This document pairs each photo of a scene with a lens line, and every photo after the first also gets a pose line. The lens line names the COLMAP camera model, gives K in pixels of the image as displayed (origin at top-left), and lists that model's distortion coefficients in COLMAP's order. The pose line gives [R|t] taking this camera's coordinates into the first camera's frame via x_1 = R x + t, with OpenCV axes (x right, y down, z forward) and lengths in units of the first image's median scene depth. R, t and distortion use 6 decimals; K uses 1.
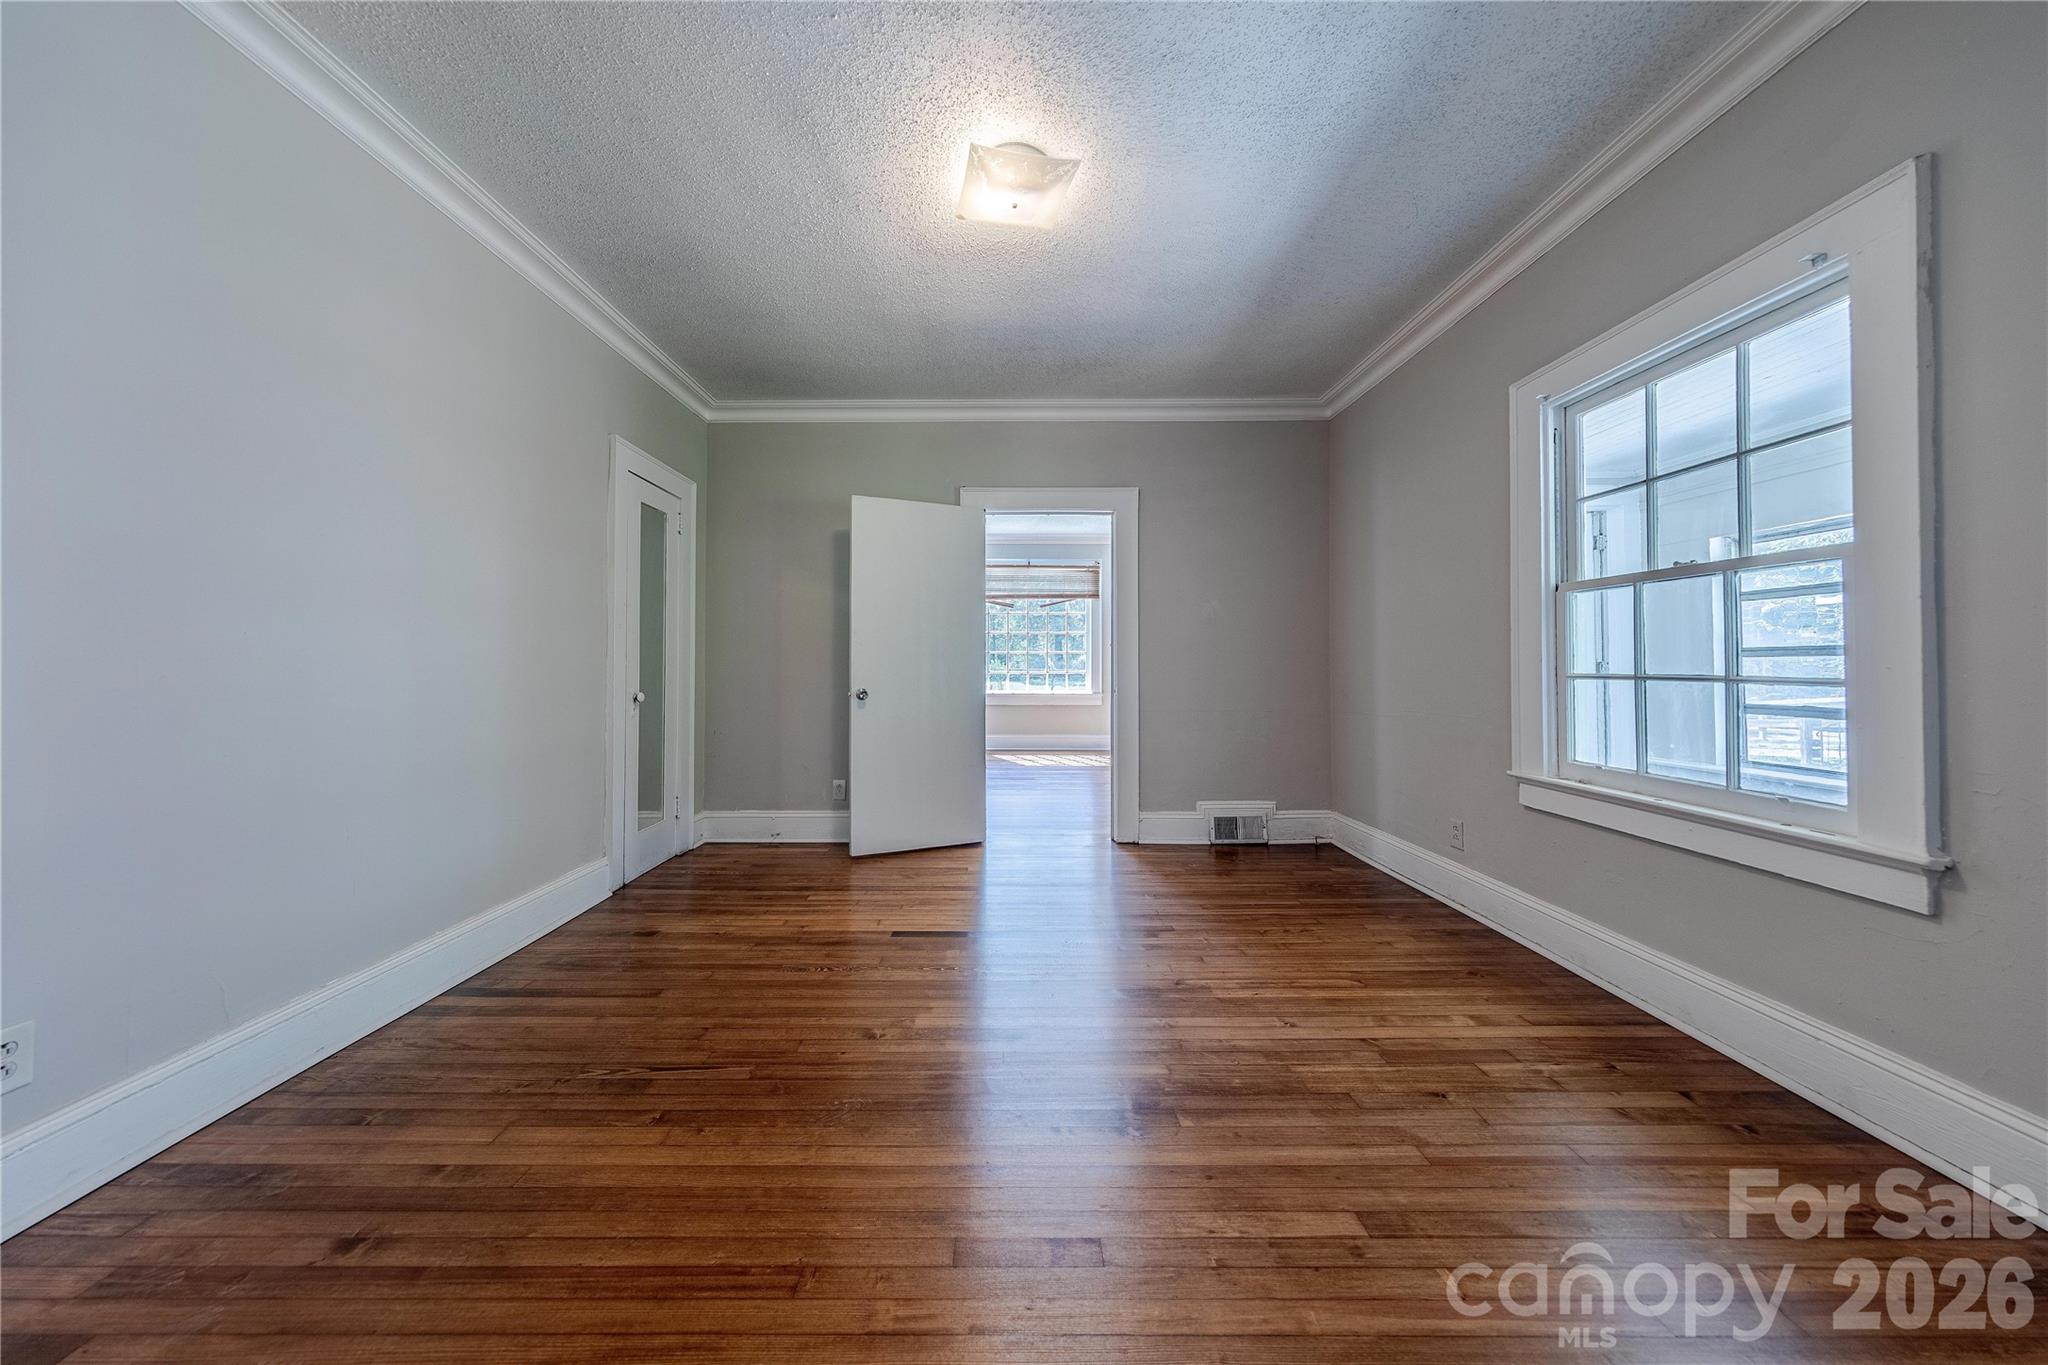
lens RADIAL K [[671.8, 0, 1009.1], [0, 671.8, 678.9], [0, 0, 1]] dist [0.008650, 0.000034]
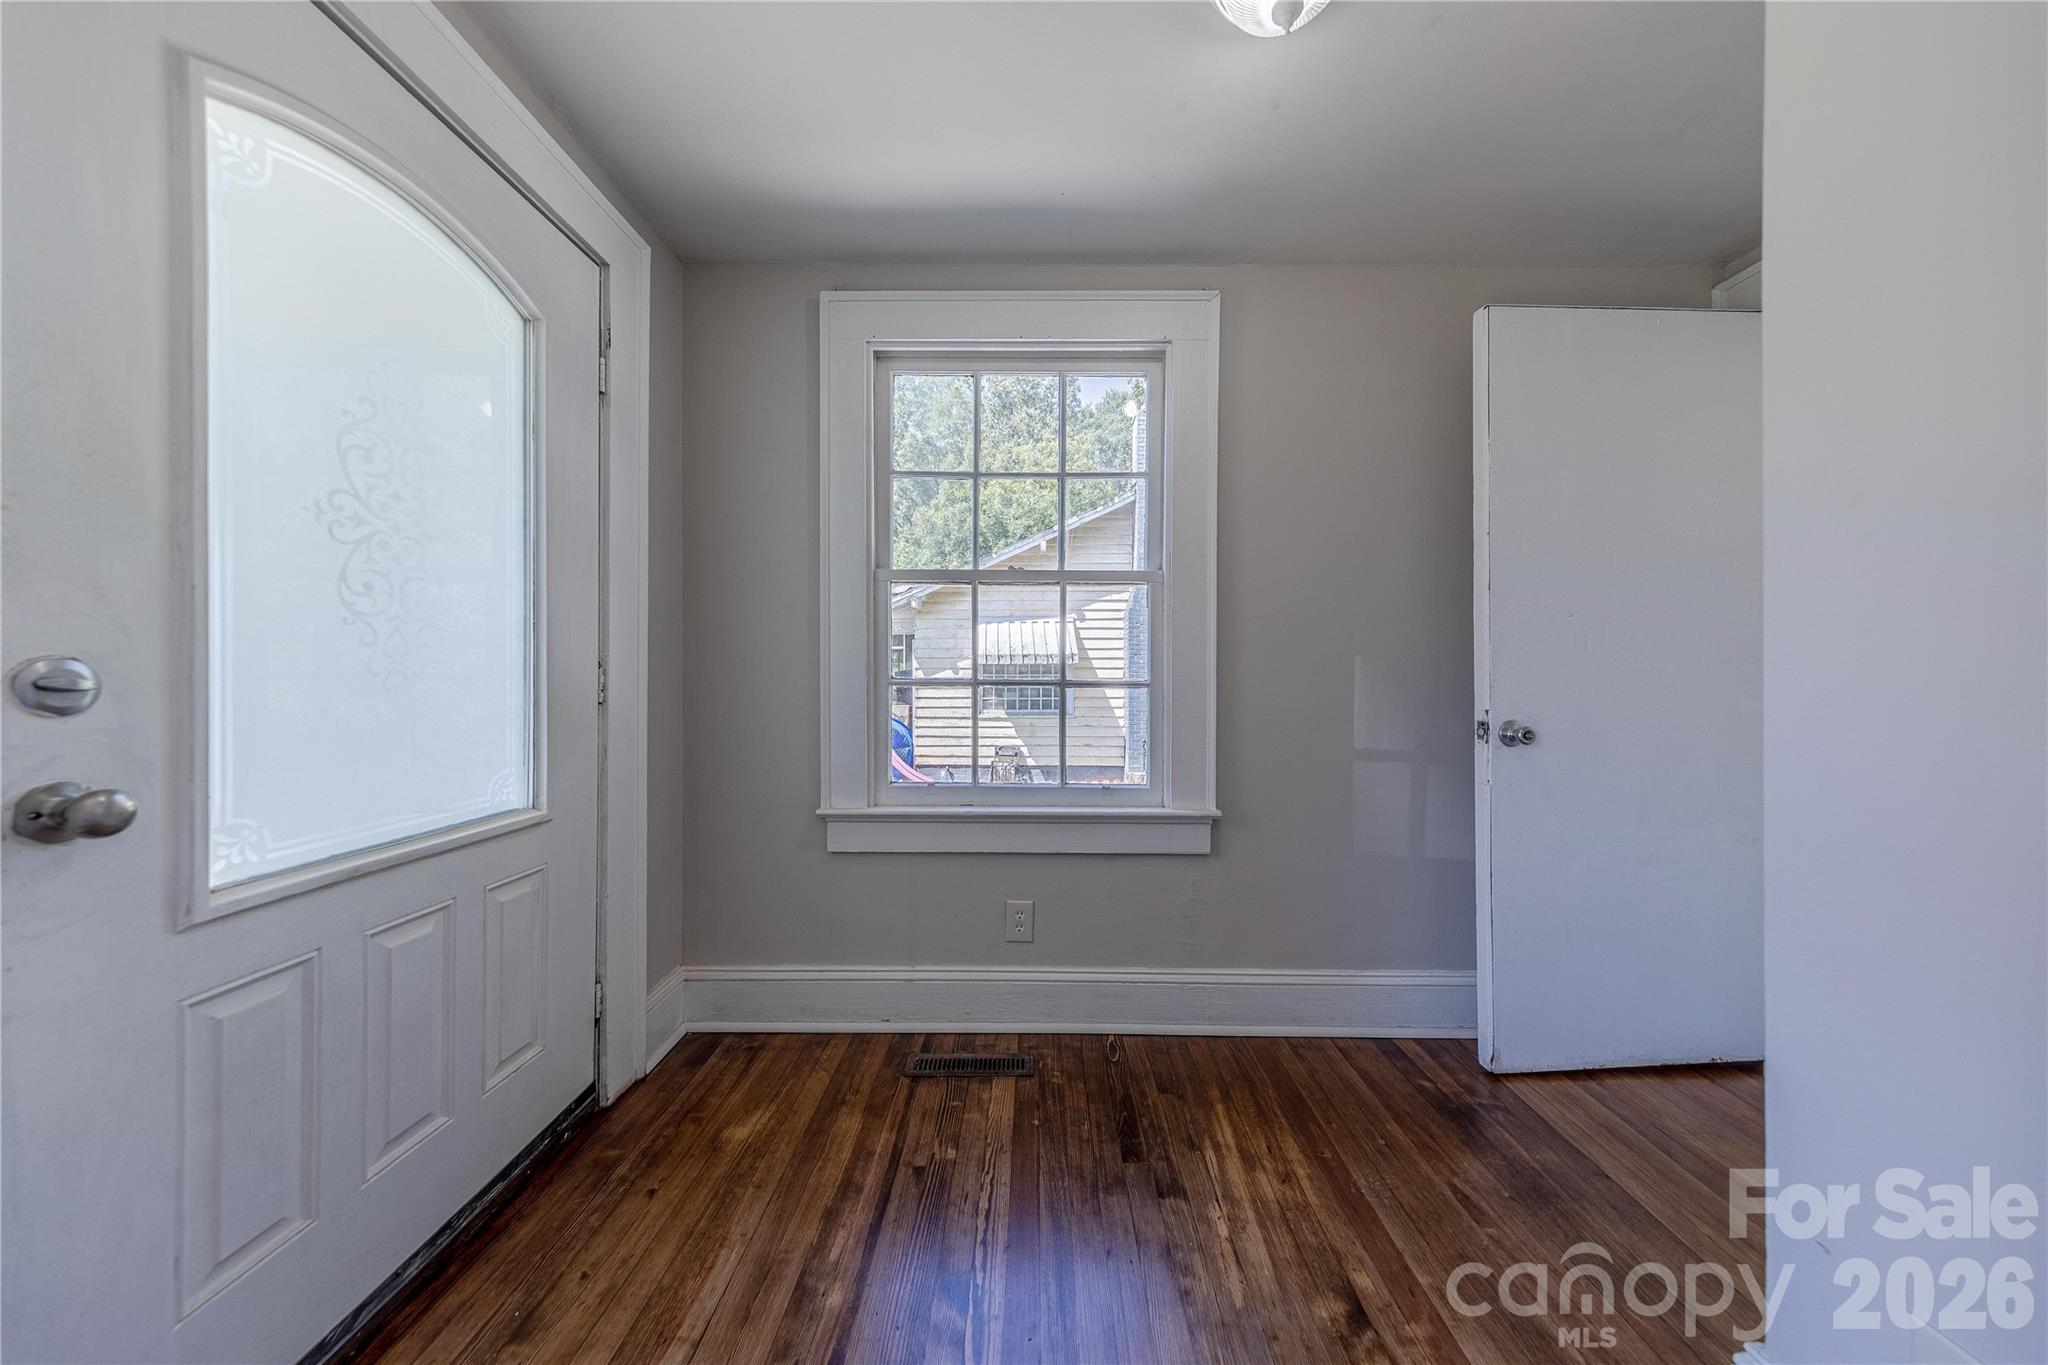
lens RADIAL K [[671.8, 0, 1009.1], [0, 671.8, 678.9], [0, 0, 1]] dist [0.008650, 0.000034]
pose [[0.013622, -0.002013, 0.999905, 0.005435], [0.010734, 0.999941, 0.001867, -0.009429], [-0.999850, 0.010708, 0.013643, 1.030890]]
